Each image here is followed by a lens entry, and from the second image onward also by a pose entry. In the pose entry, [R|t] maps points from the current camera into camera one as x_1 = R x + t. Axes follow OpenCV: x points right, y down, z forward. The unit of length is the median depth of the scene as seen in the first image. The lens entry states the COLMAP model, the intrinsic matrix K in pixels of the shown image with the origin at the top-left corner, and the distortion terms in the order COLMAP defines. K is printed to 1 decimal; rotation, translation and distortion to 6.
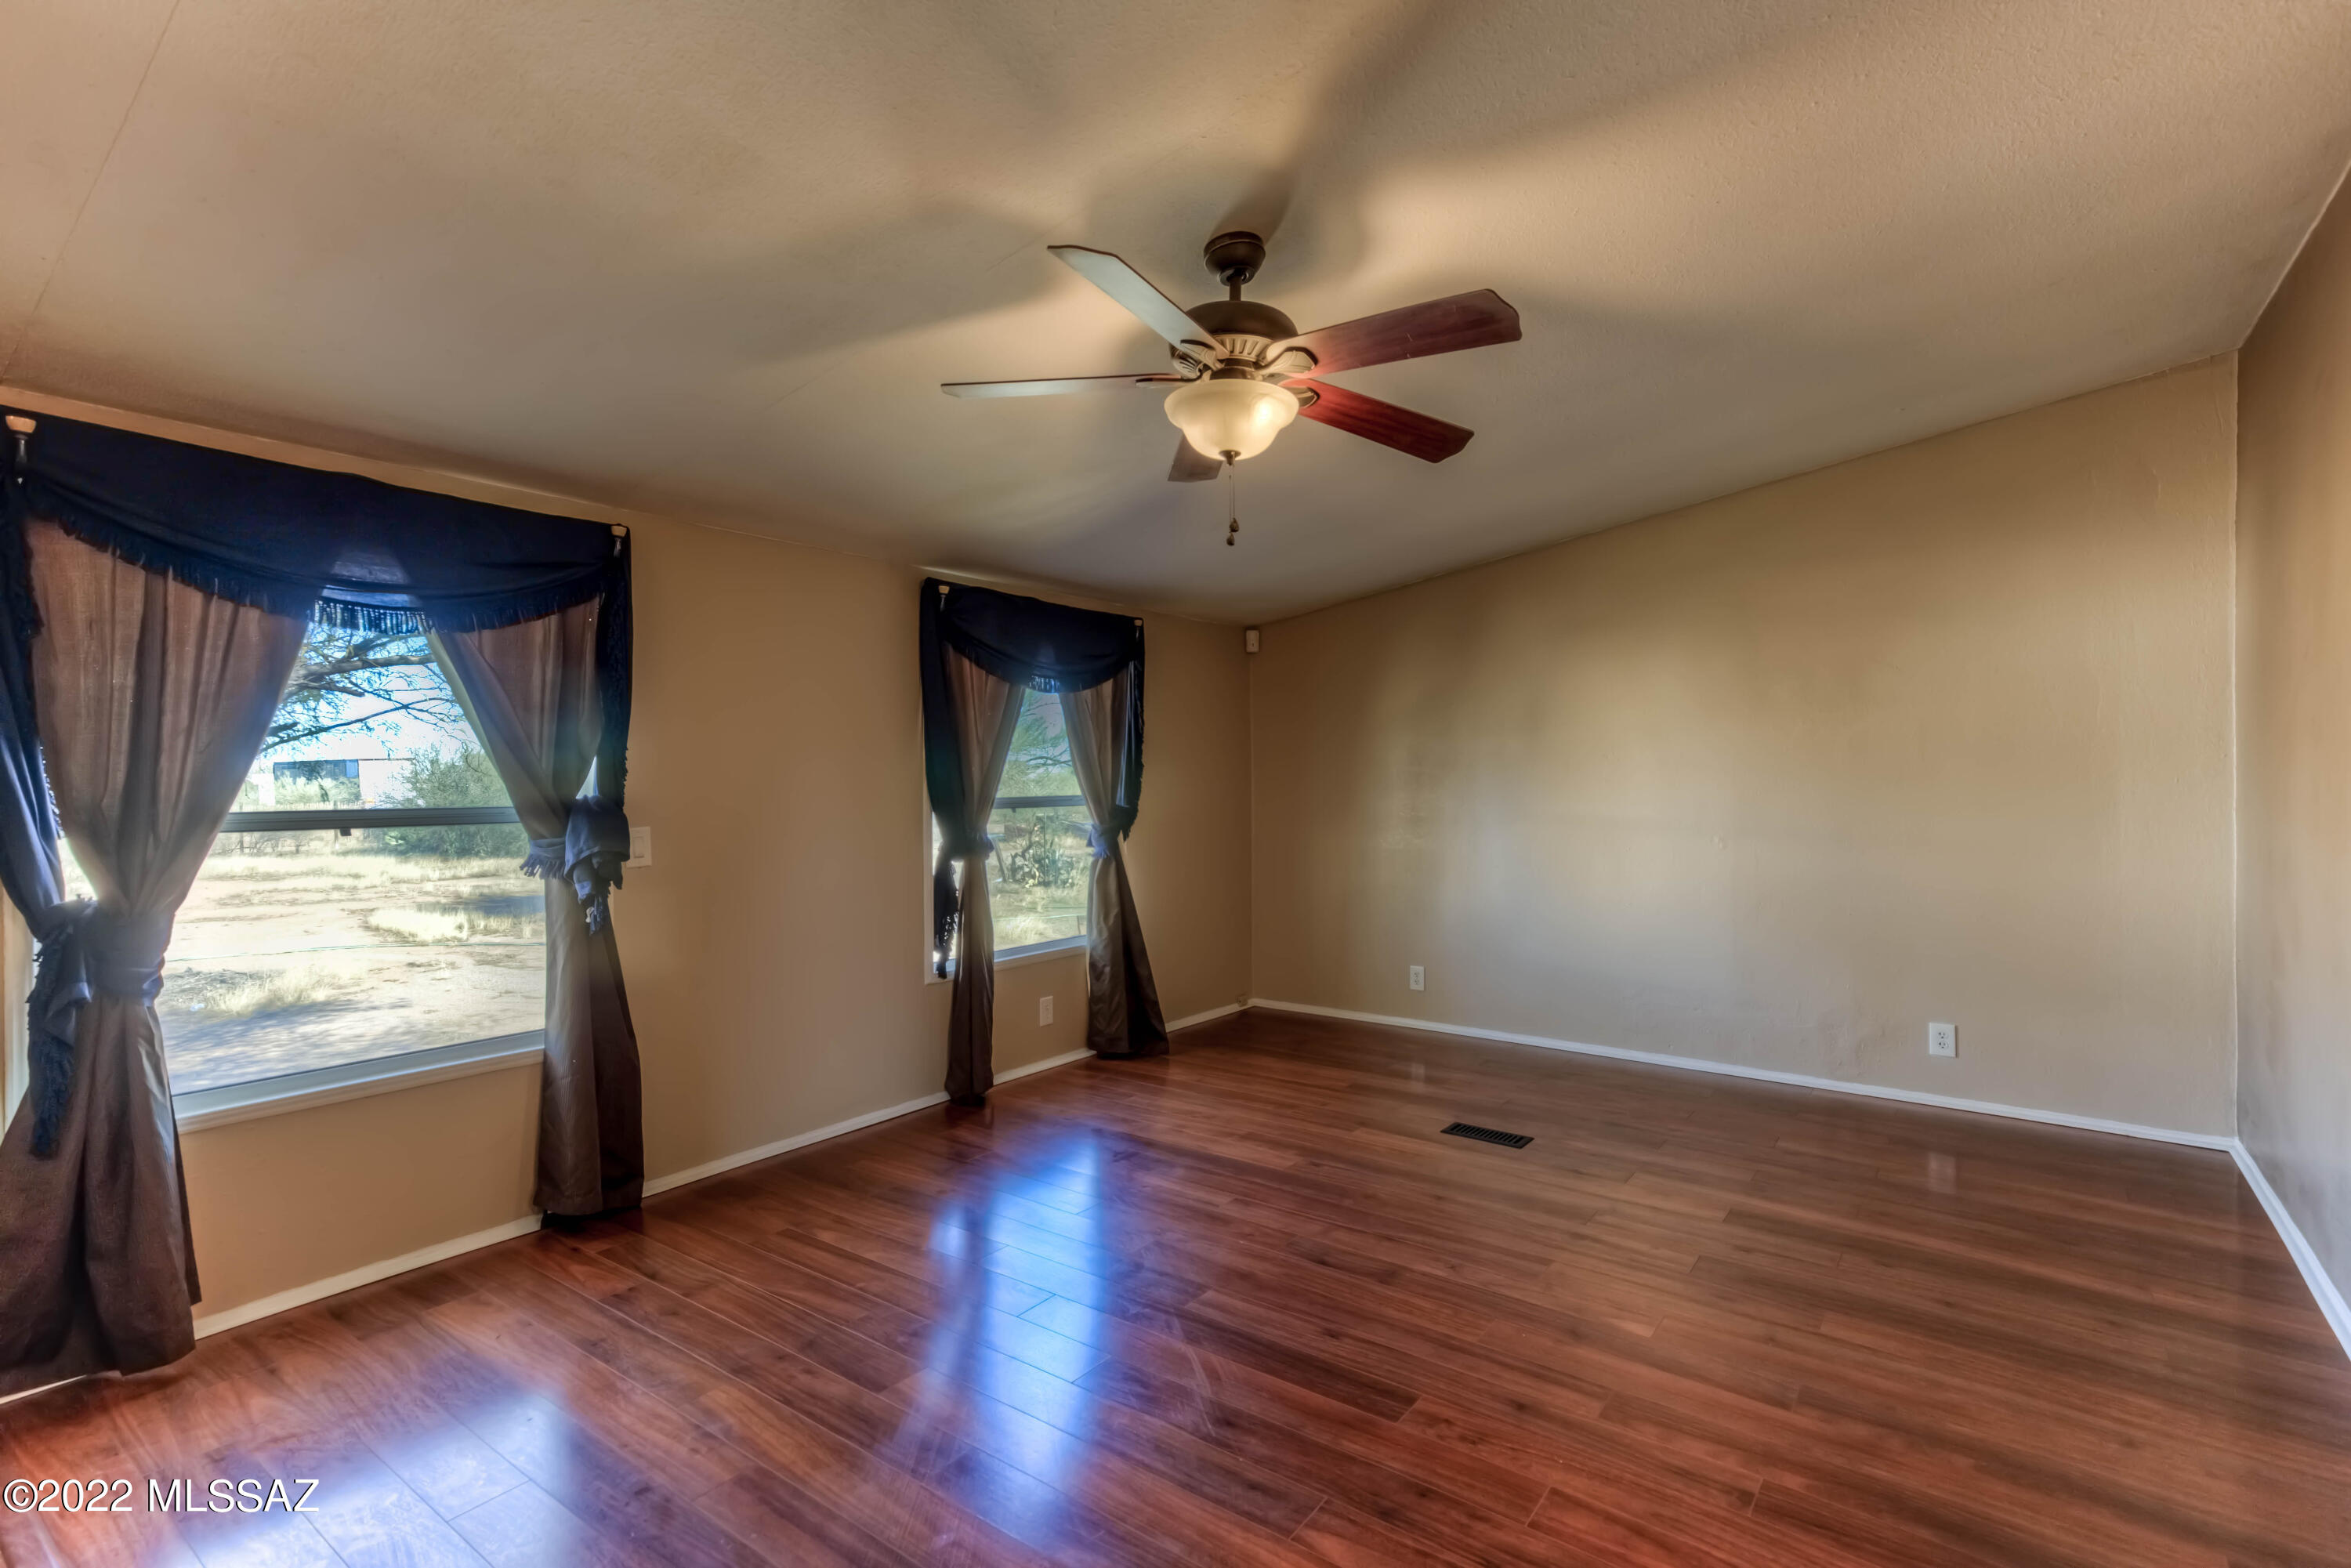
lens RADIAL K [[1071.9, 0, 1175.5], [0, 1071.9, 784.0], [0, 0, 1]] dist [0.026132, -0.000016]
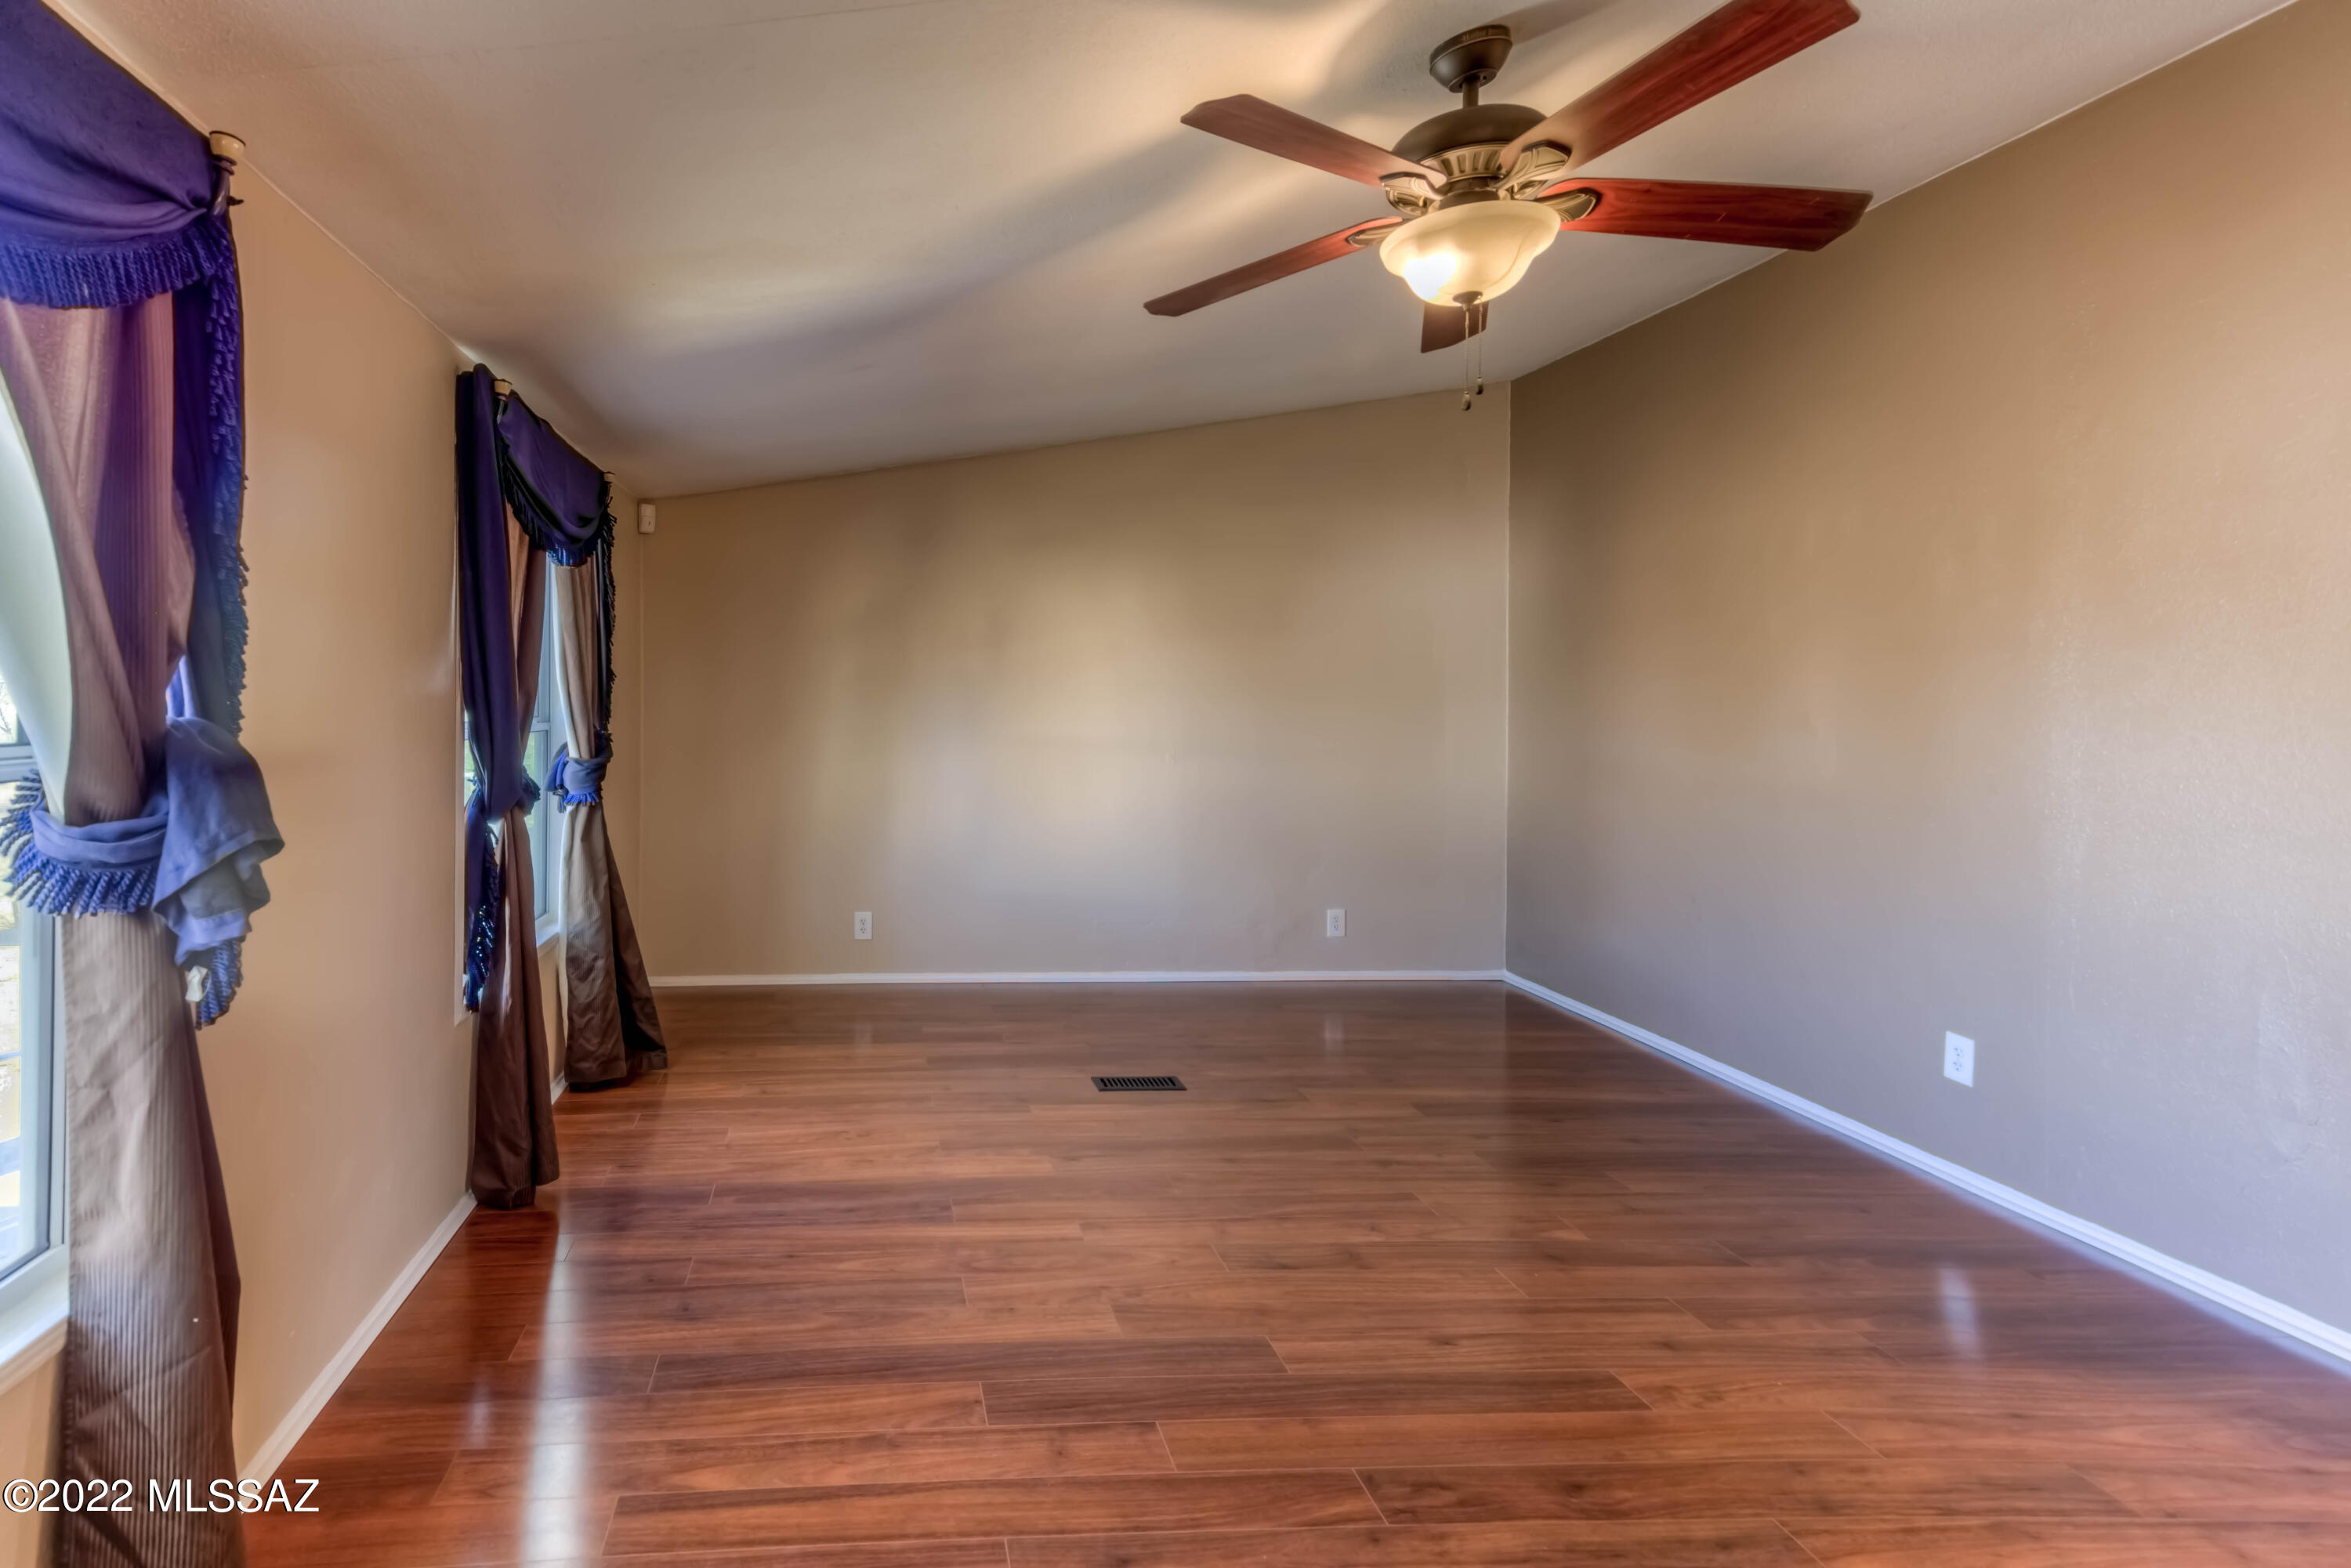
lens RADIAL K [[1169.7, 0, 916.4], [0, 1169.7, 712.2], [0, 0, 1]] dist [0.019480, -0.000864]
pose [[0.776344, -0.001082, 0.630309, -0.586482], [-0.003178, 0.999979, 0.005631, 0.003624], [-0.630302, -0.006375, 0.776324, 0.408924]]
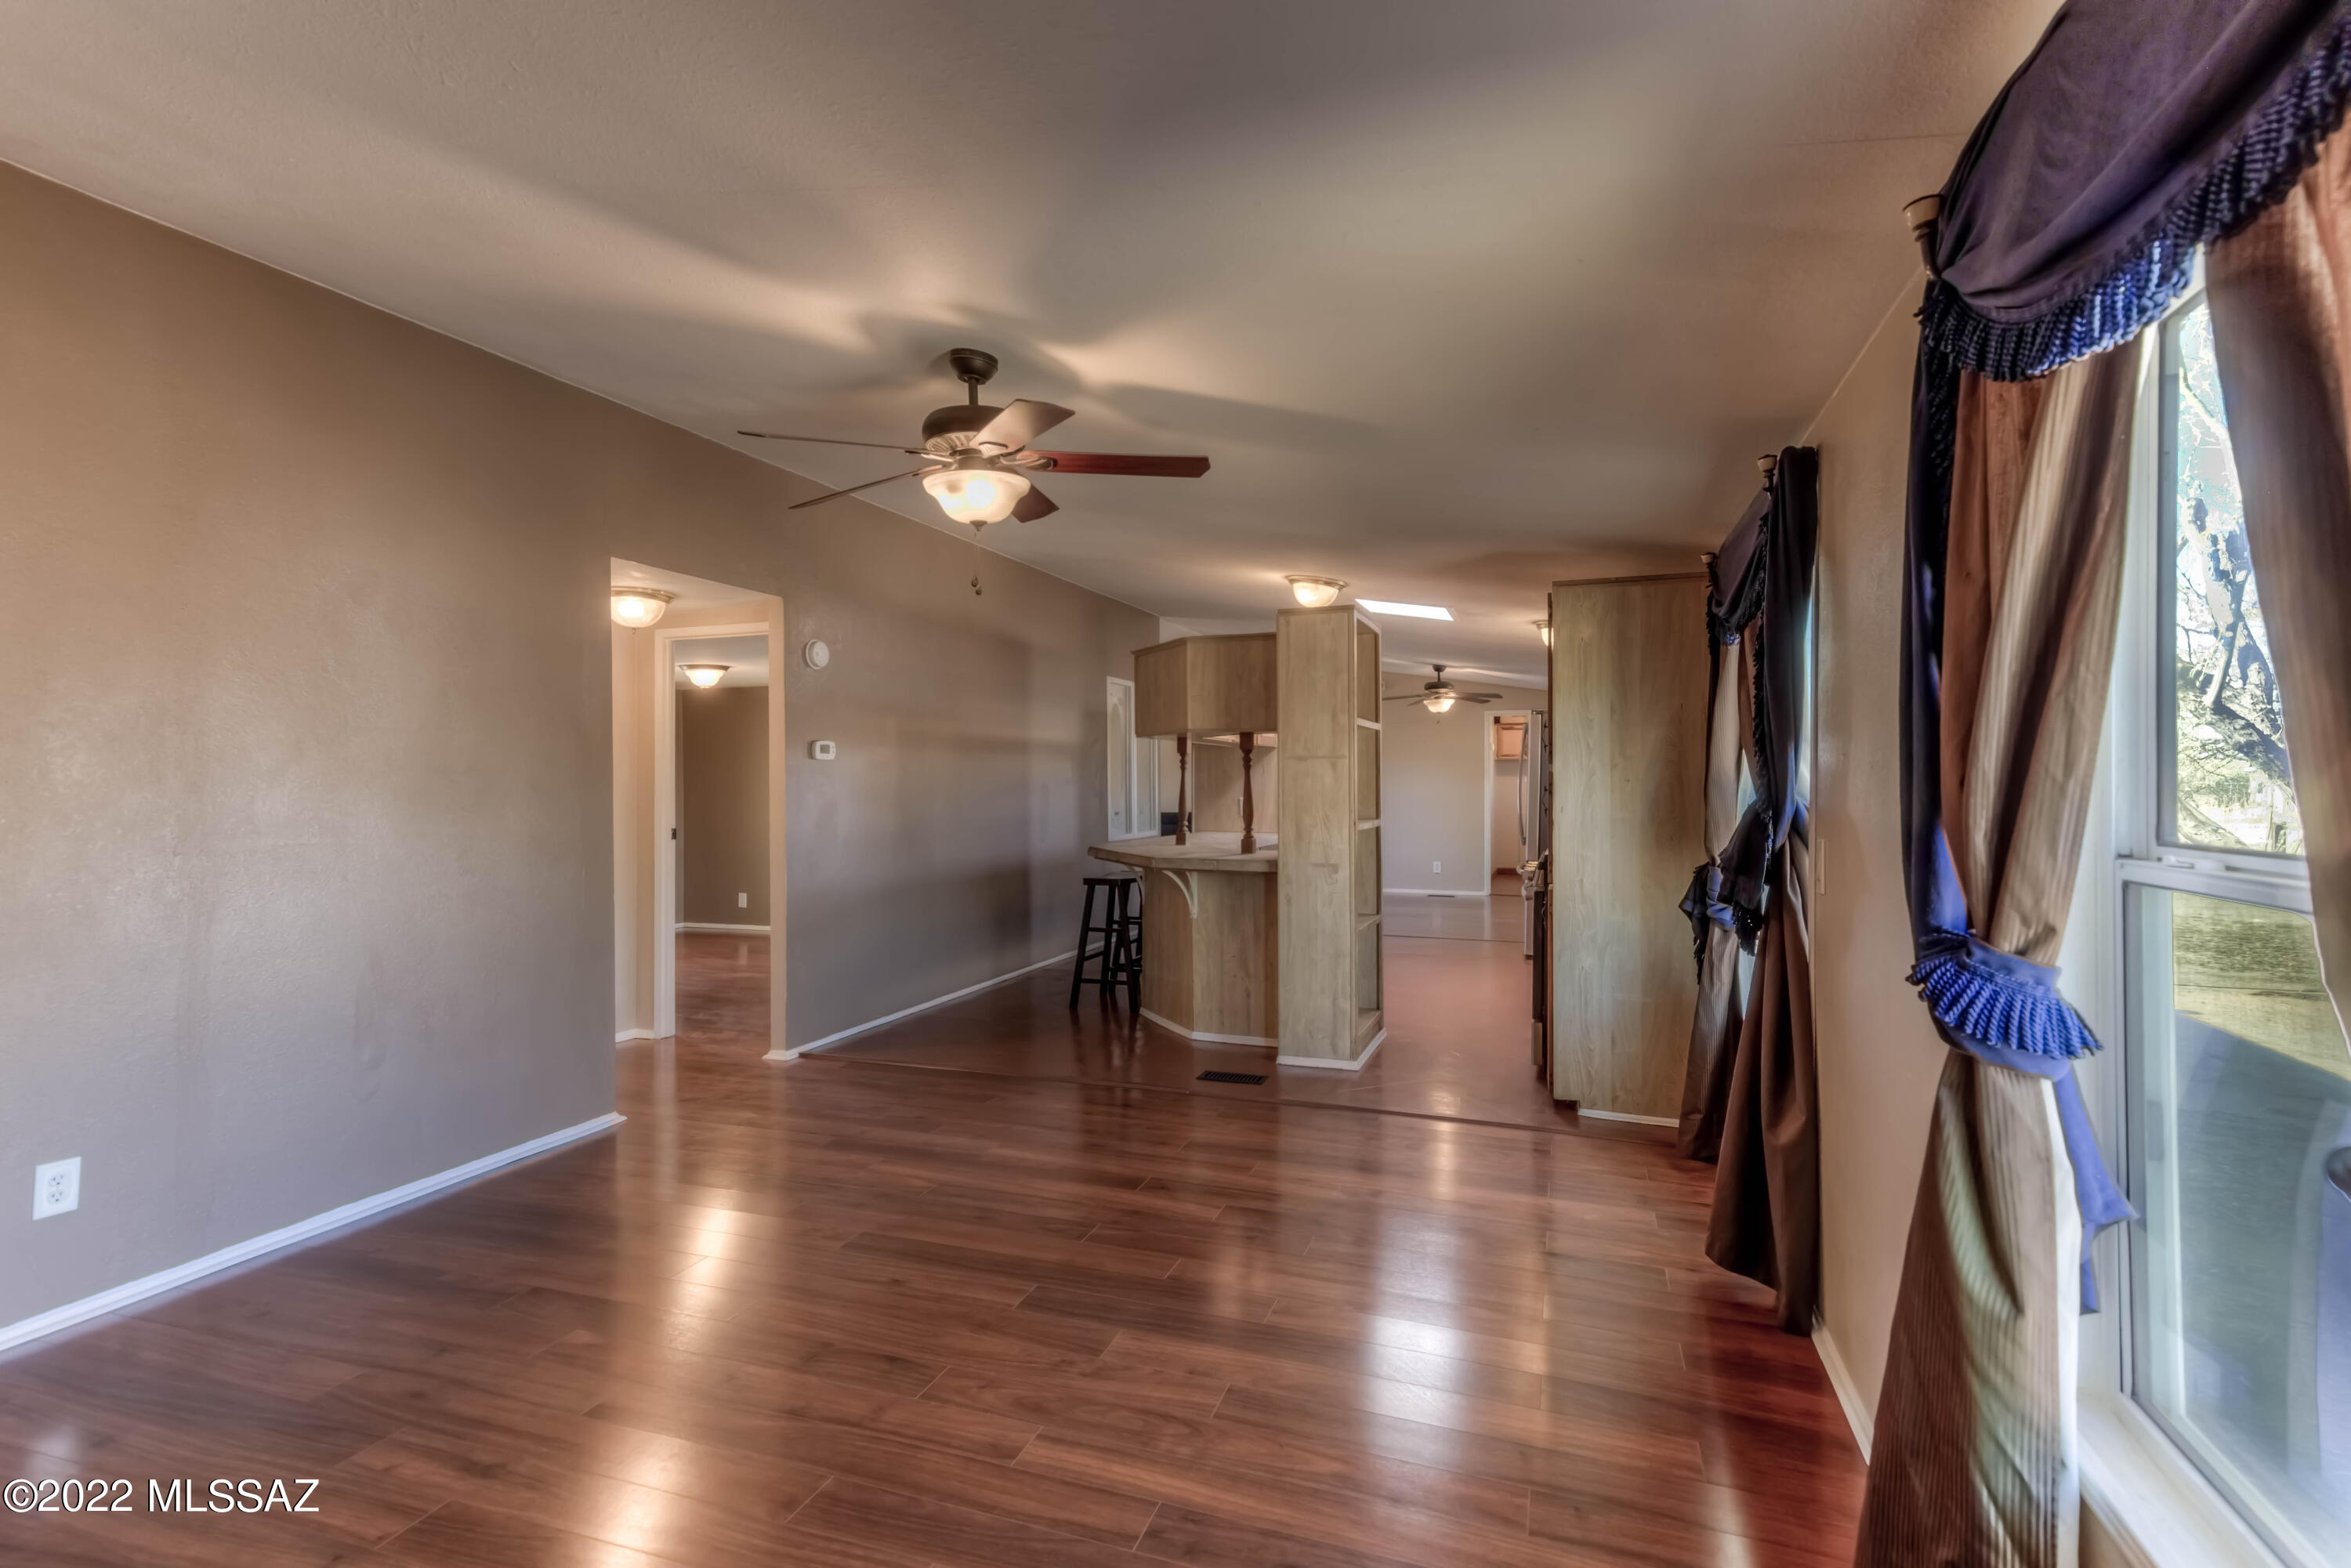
lens RADIAL K [[1093.7, 0, 1170.4], [0, 1093.7, 787.3], [0, 0, 1]] dist [0.026014, 0.000443]
pose [[-0.956800, 0.005840, -0.290688, 0.153668], [0.002288, 0.999918, 0.012560, -0.008929], [0.290738, 0.011353, -0.956735, 1.638960]]
